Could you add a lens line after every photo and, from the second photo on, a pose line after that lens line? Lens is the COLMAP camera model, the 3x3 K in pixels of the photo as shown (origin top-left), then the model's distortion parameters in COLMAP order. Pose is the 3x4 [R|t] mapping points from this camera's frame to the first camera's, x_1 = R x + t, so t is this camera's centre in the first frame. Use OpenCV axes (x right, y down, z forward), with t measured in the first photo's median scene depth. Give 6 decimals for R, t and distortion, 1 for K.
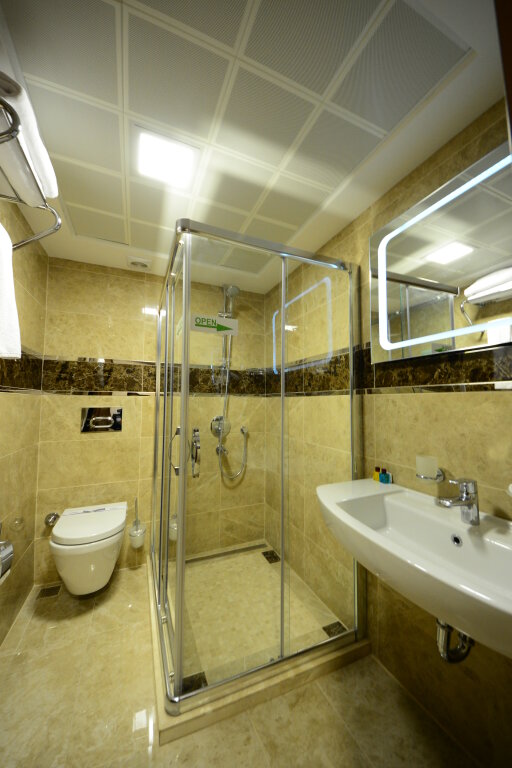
lens RADIAL K [[278.7, 0, 258.5], [0, 278.7, 385.7], [0, 0, 1]] dist [-0.015242, -0.003712]
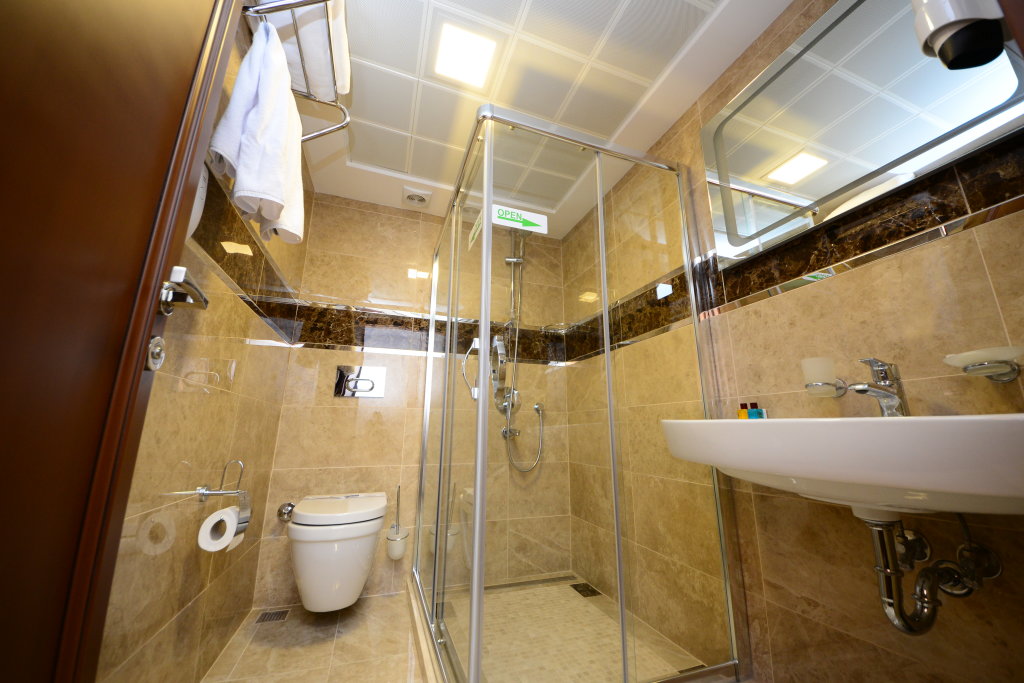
lens RADIAL K [[371.6, 0, 507.4], [0, 371.6, 342.7], [0, 0, 1]] dist [-0.015242, -0.003712]
pose [[0.996972, -0.014459, -0.076407, -0.076214], [0.000054, 0.982692, -0.185246, 0.224604], [0.077763, 0.184681, 0.979717, -0.012024]]
